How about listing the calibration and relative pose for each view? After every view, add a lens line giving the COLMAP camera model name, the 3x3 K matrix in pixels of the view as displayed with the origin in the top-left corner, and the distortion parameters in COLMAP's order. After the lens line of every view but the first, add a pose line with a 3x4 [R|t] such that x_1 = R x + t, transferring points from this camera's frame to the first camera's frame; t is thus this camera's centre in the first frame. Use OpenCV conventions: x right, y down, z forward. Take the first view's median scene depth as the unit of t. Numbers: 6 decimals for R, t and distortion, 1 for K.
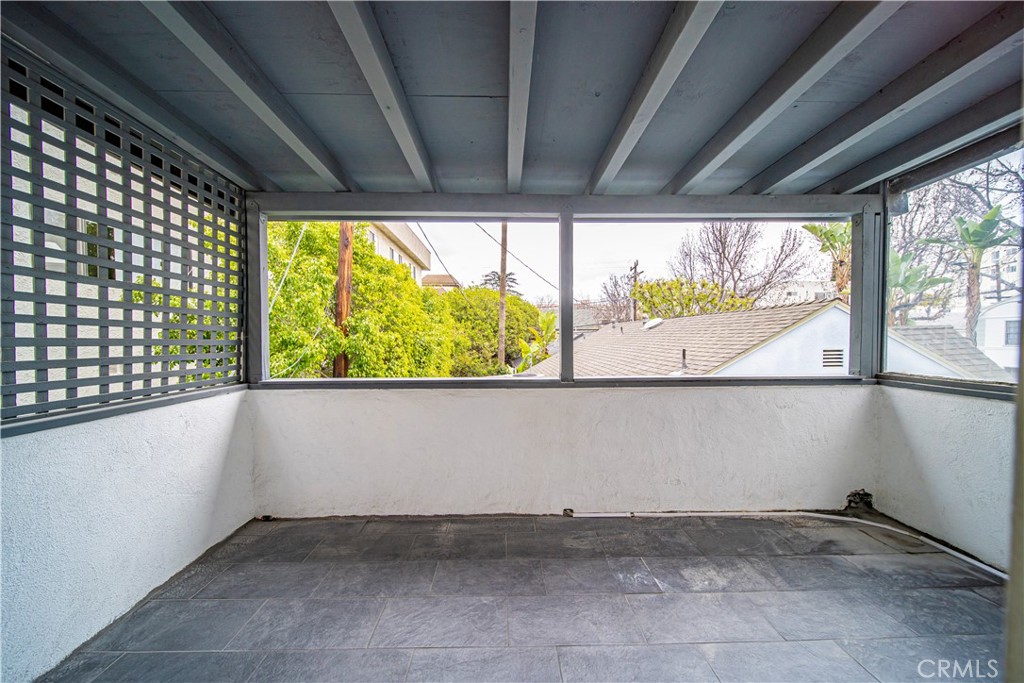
lens RADIAL K [[361.6, 0, 511.1], [0, 361.6, 346.2], [0, 0, 1]] dist [0.001560, -0.002074]
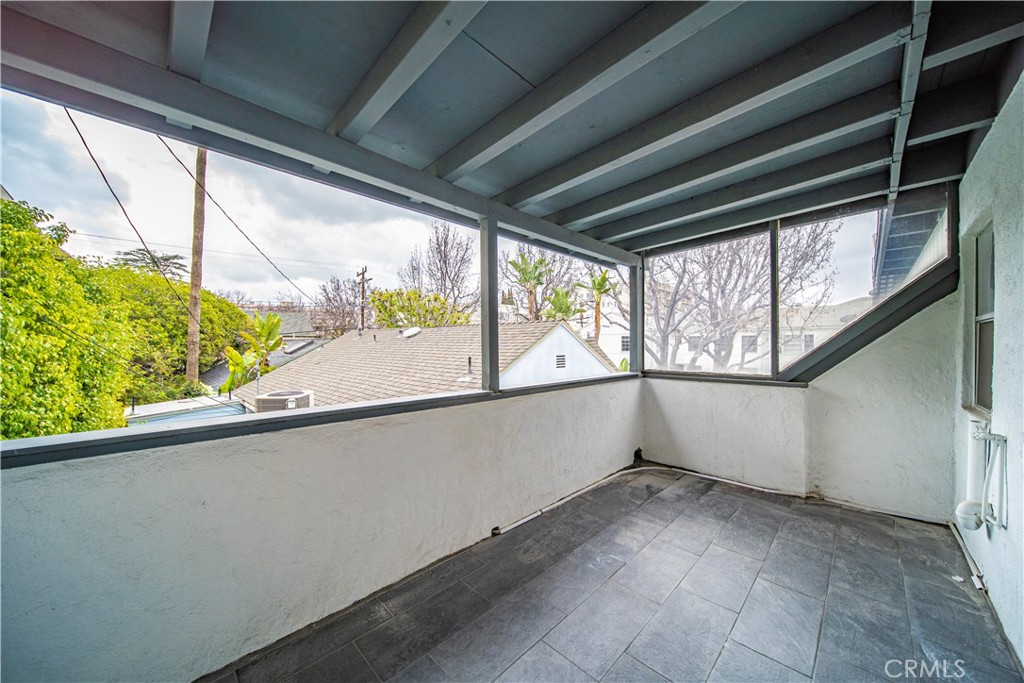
lens RADIAL K [[361.6, 0, 511.1], [0, 361.6, 346.2], [0, 0, 1]] dist [0.001560, -0.002074]
pose [[0.715620, 0.003183, 0.698482, -0.482934], [0.012197, 0.999780, -0.017053, -0.009726], [-0.698383, 0.020723, 0.715424, 0.283676]]
